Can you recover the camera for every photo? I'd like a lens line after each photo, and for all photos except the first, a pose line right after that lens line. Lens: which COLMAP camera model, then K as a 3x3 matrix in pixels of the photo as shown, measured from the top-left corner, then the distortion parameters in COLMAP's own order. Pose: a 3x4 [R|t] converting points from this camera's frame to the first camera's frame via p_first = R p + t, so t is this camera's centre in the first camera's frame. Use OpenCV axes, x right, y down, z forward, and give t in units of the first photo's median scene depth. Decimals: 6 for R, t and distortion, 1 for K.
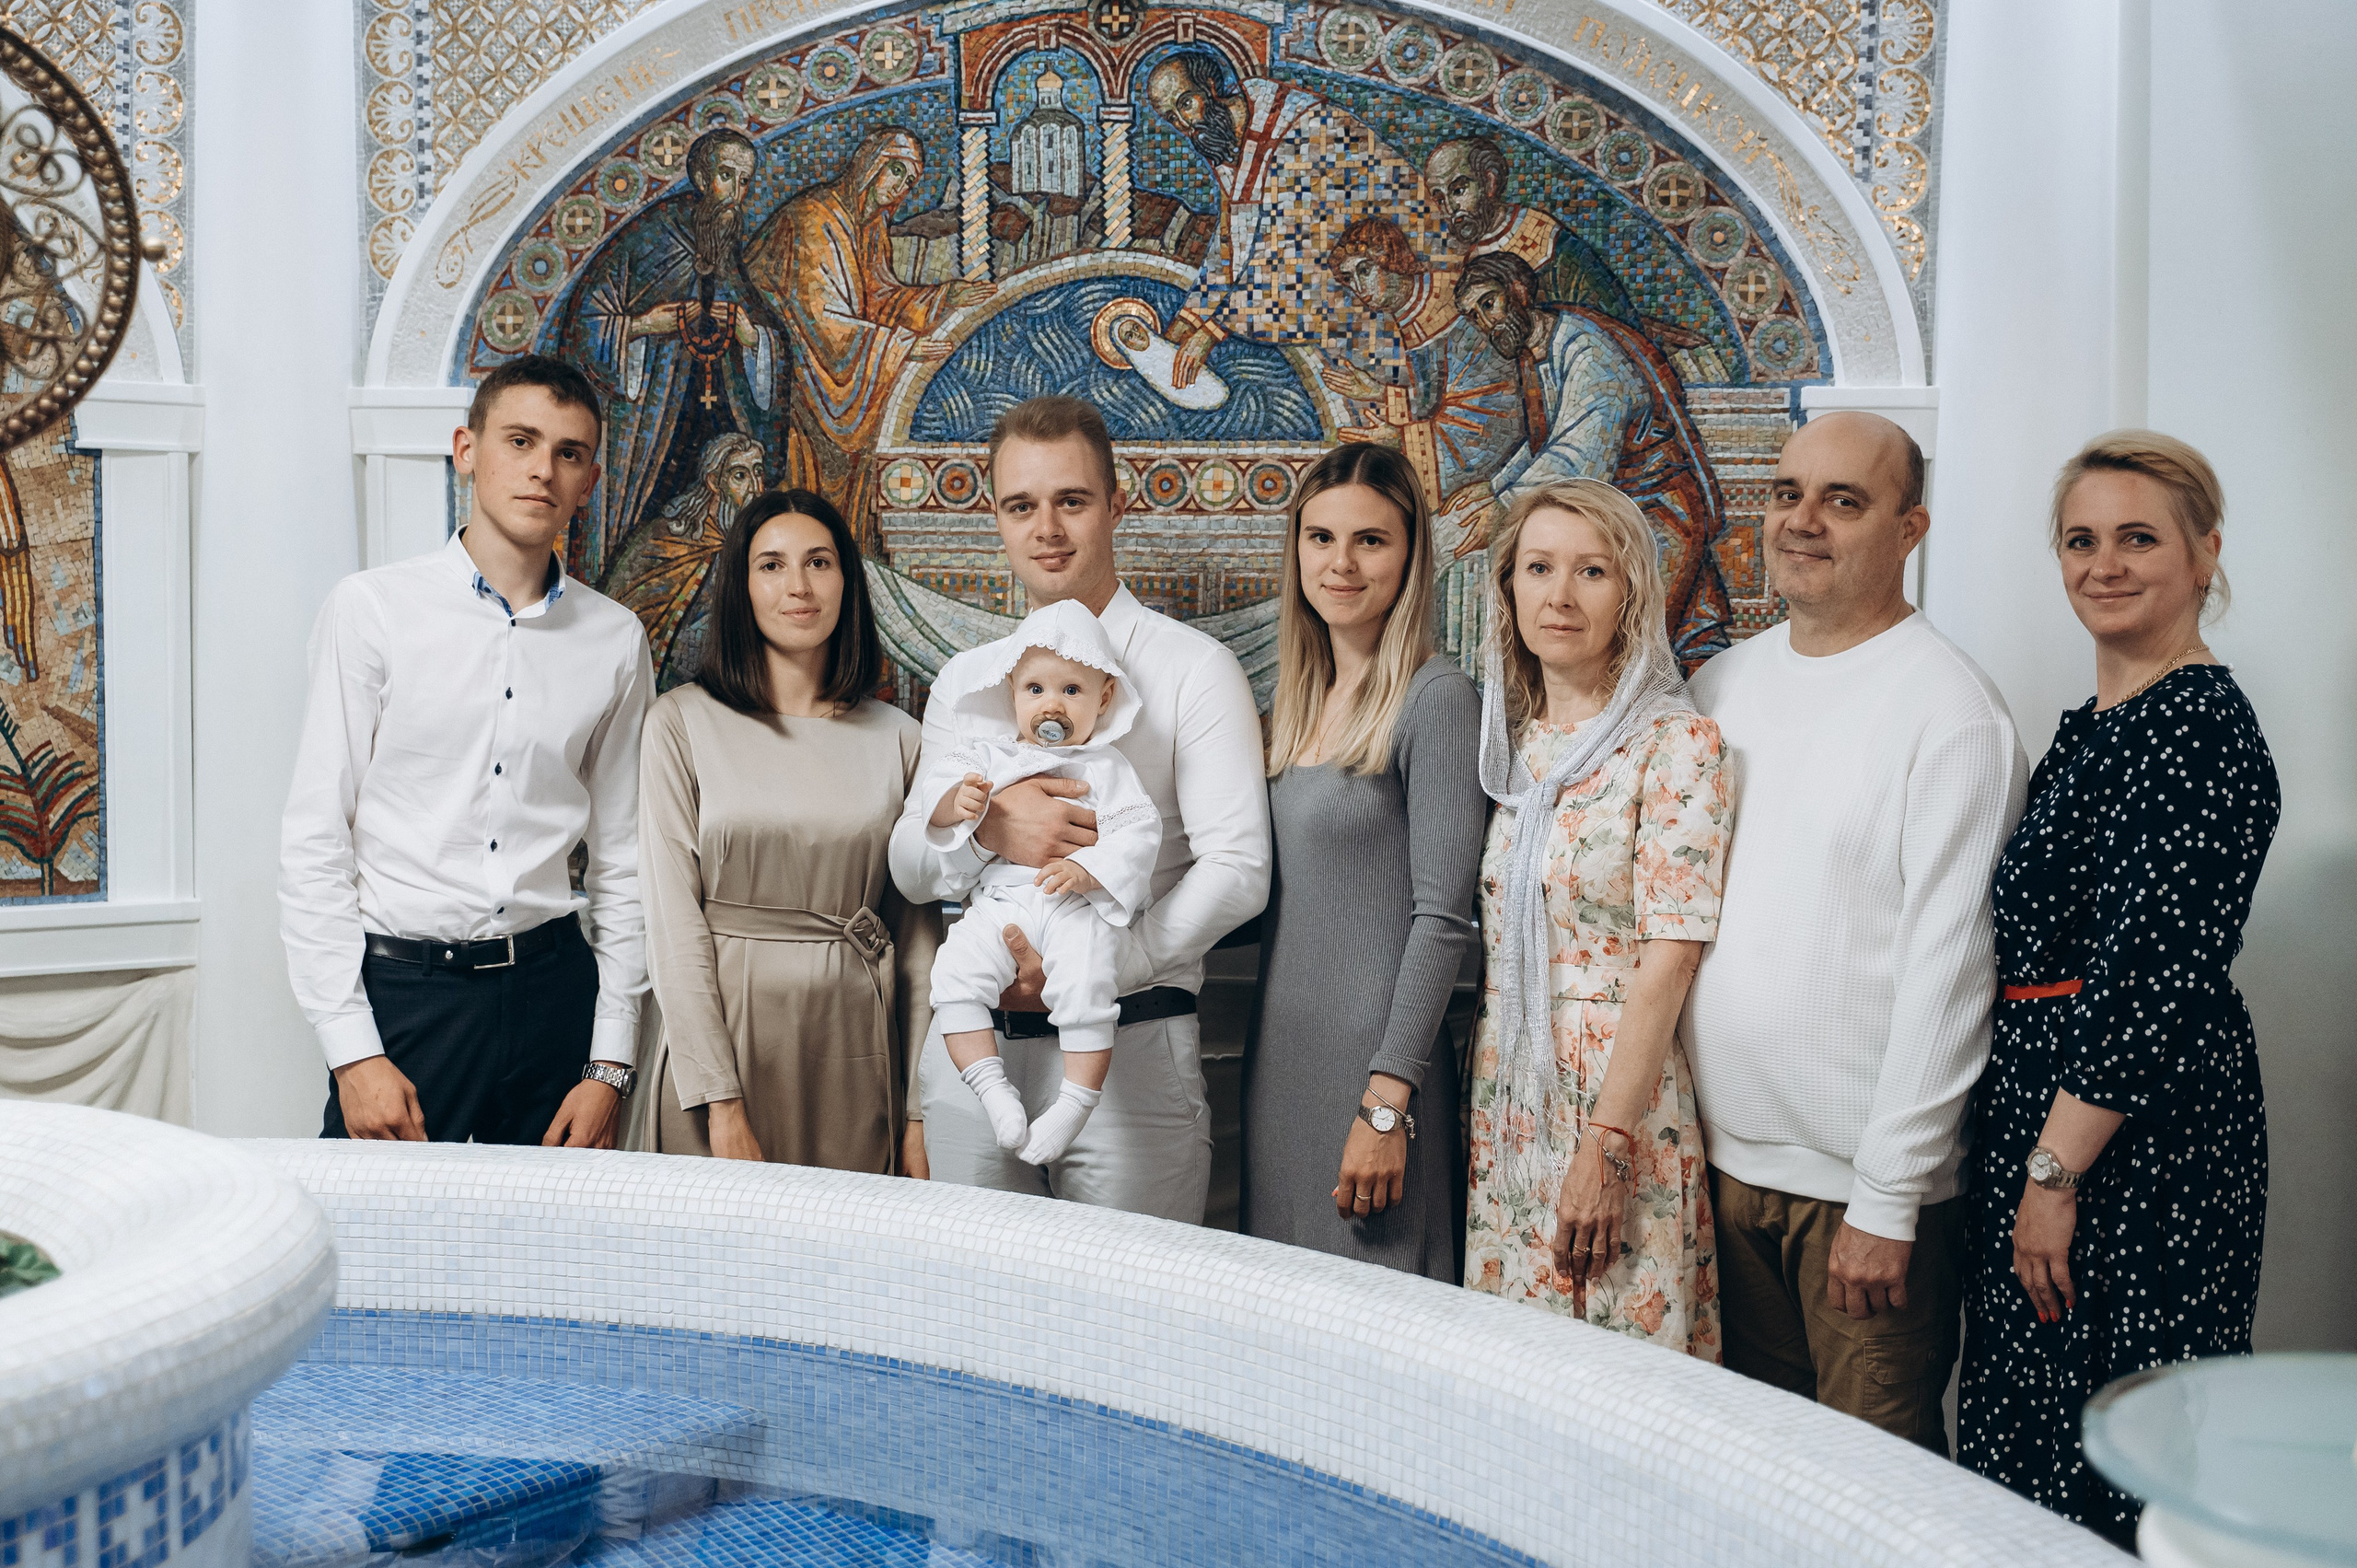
lens RADIAL K [[2652.6, 0, 1171.9], [0, 2652.6, 759.8], [0, 0, 1]] dist [0.001756, 0.000000]
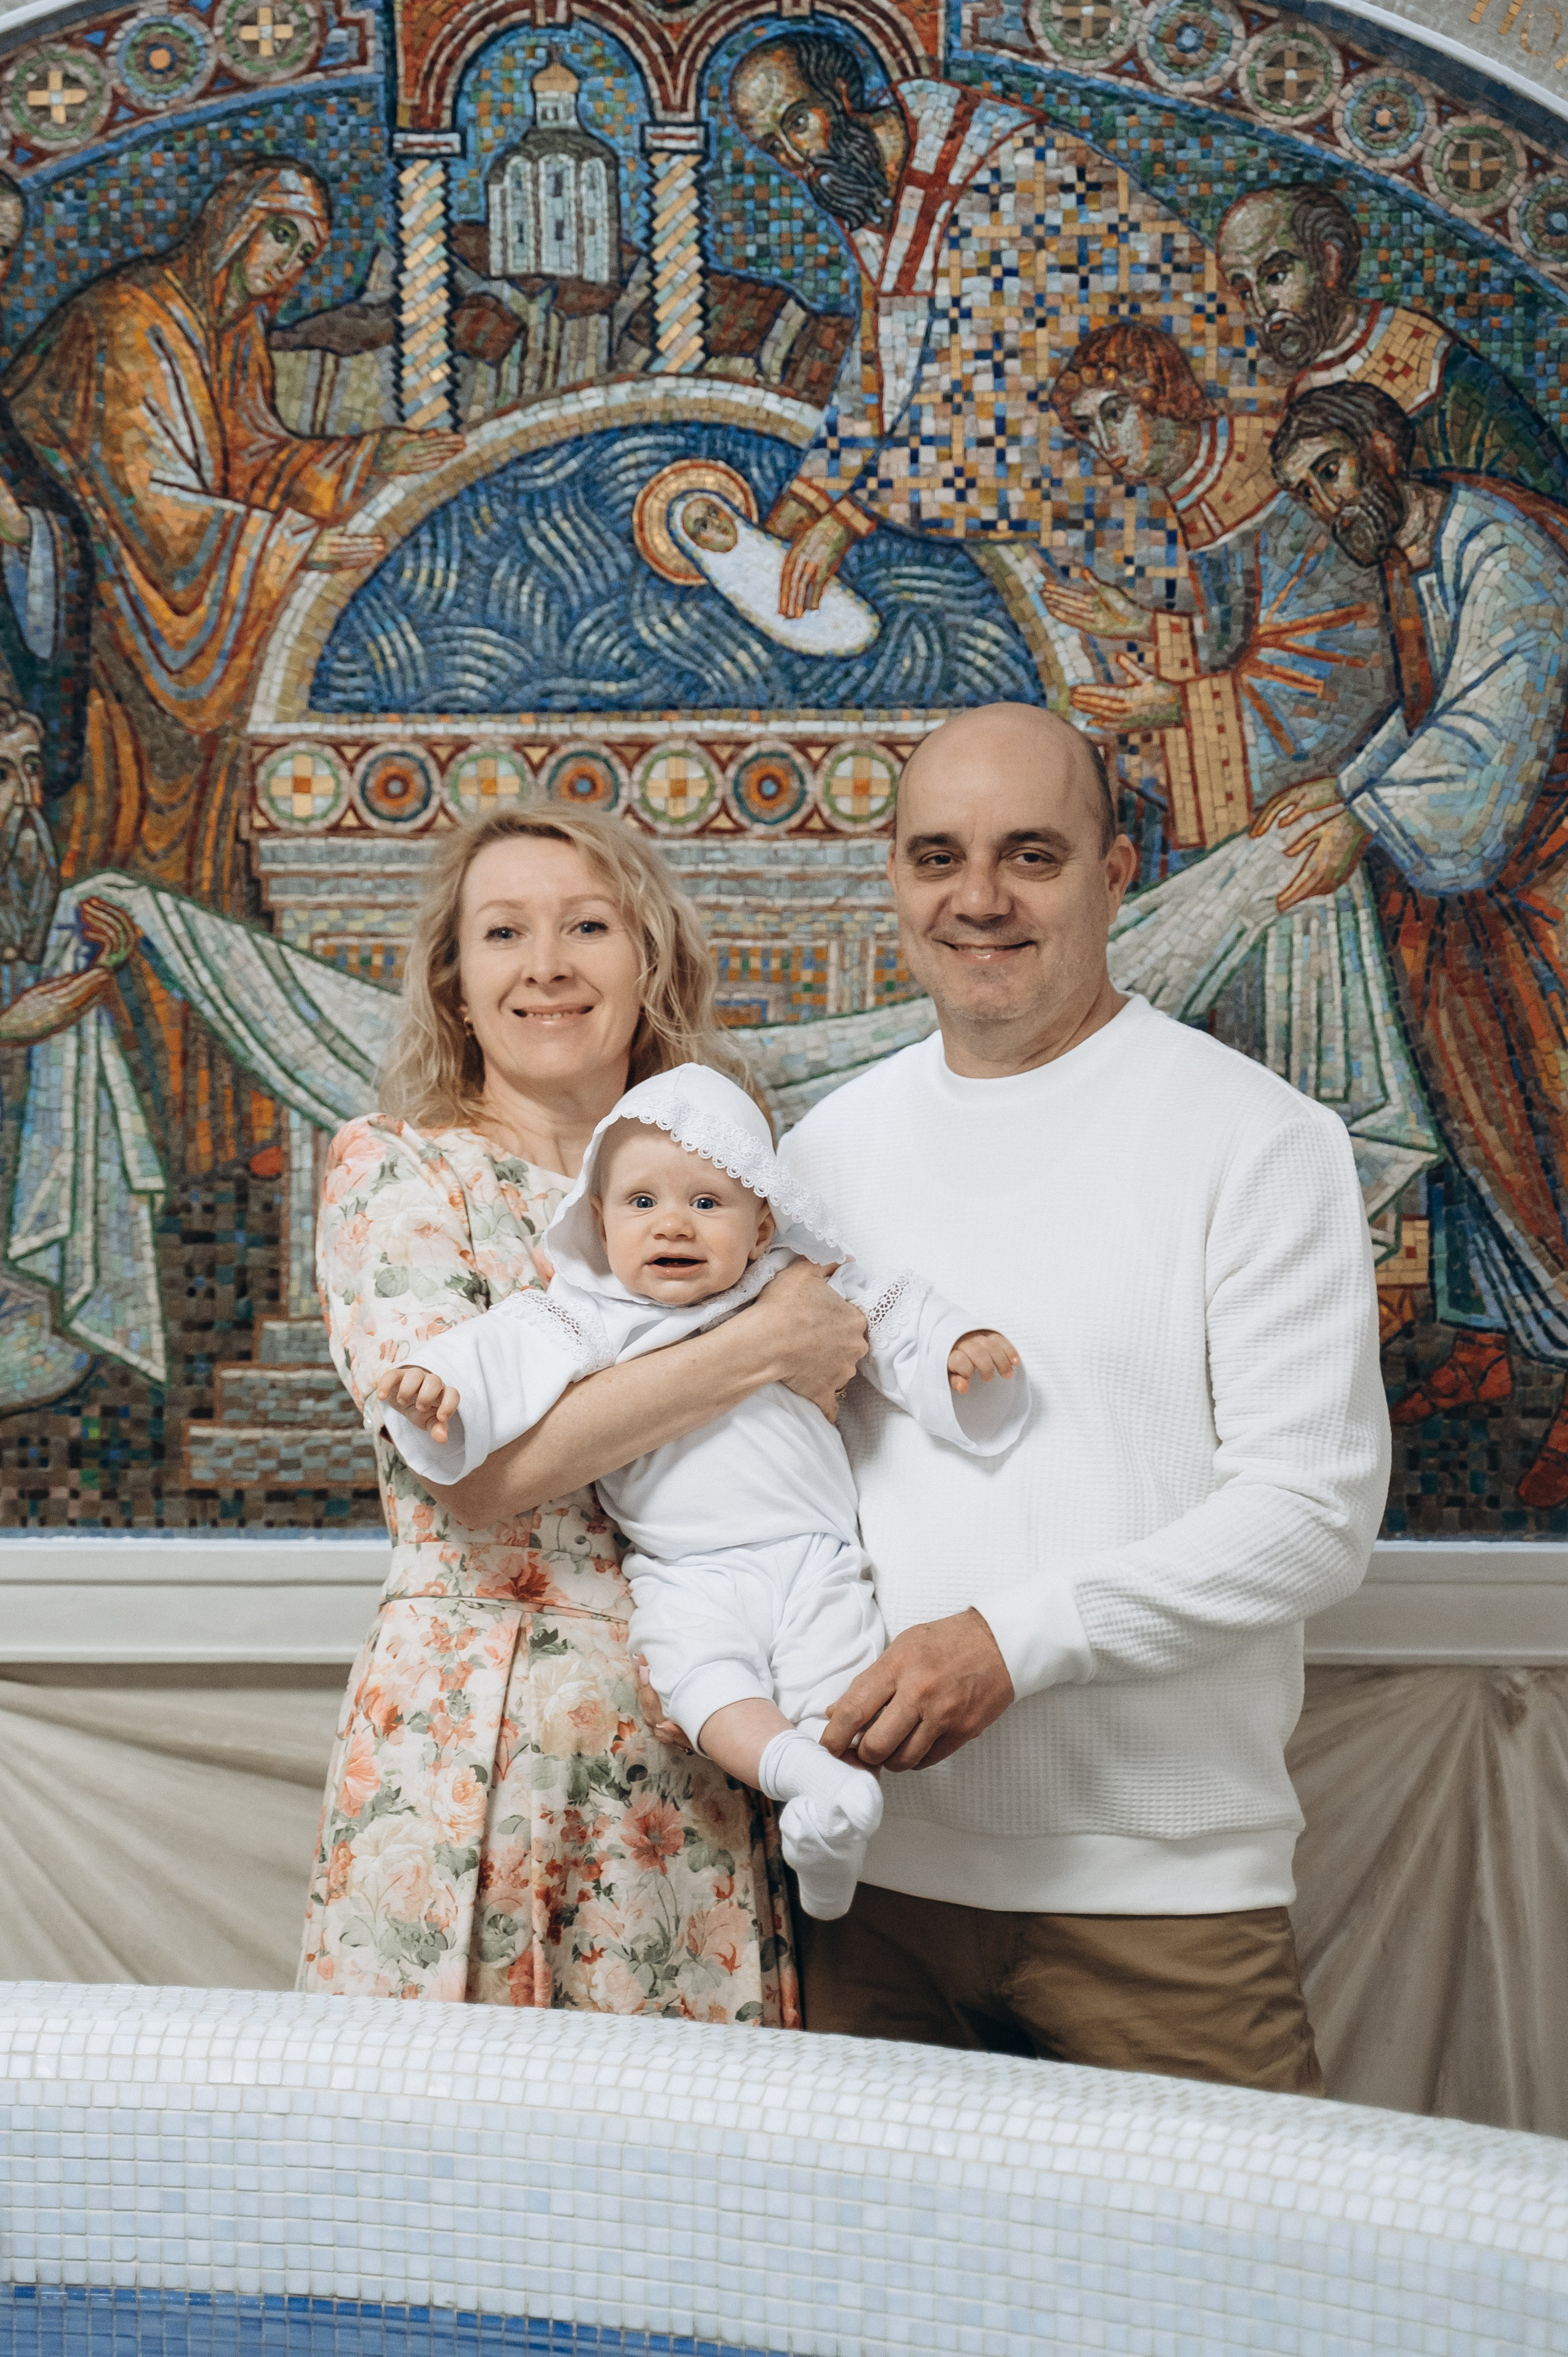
lens RADIAL K [[4964.2, 0, 704.0], [0, 4964.2, 1142.7], [0, 0, 1]] dist [0.008179, 0.000000]
pose [[0.993433, -0.015205, 0.113404, -0.139878], [0.017960, 0.999567, -0.023309, -0.002696], [-0.113000, 0.025192, 0.993276, -0.056412]]
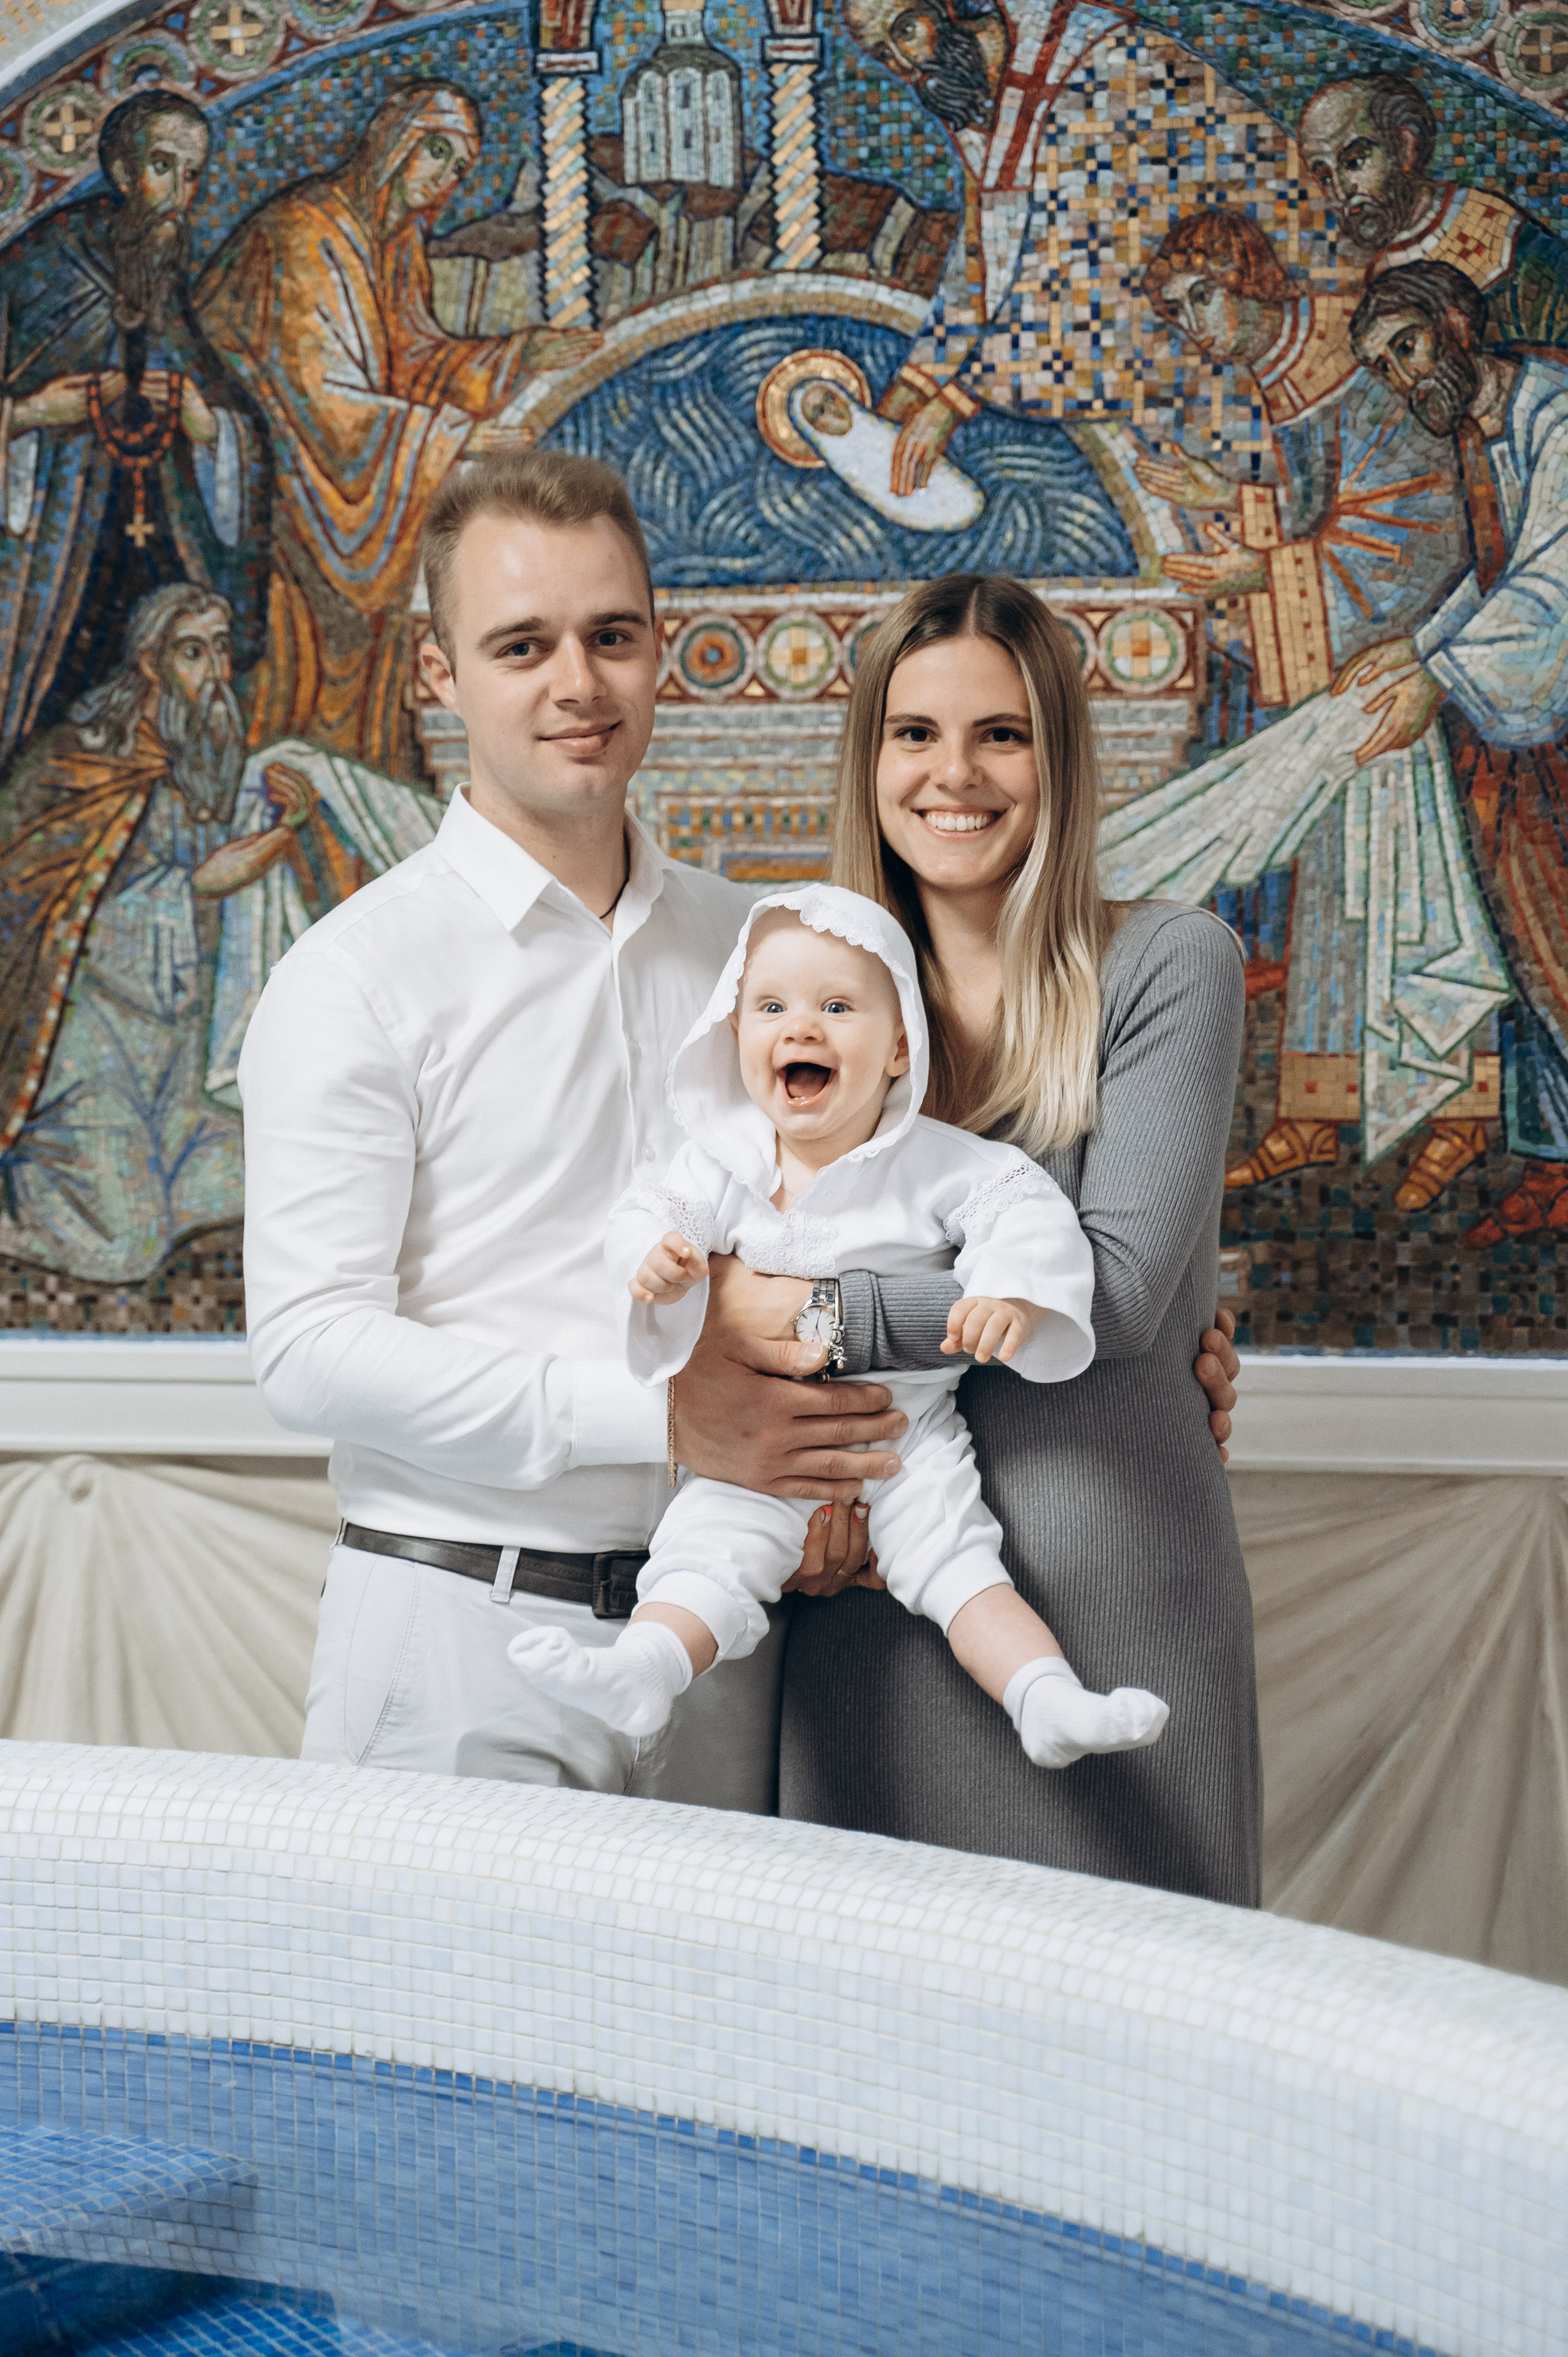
lens RADIAL K [[4148.3, 0, 773.9], [0, 4148.3, 1192.2], [0, 0, 1]] dist [-0.003964, 0.000000]
pose [[0.999546, -0.014597, -0.026360, -0.003948], [0.014908, 0.999821, 0.011647, 0.009518], [0.026185, -0.012035, 0.999585, 0.037796]]
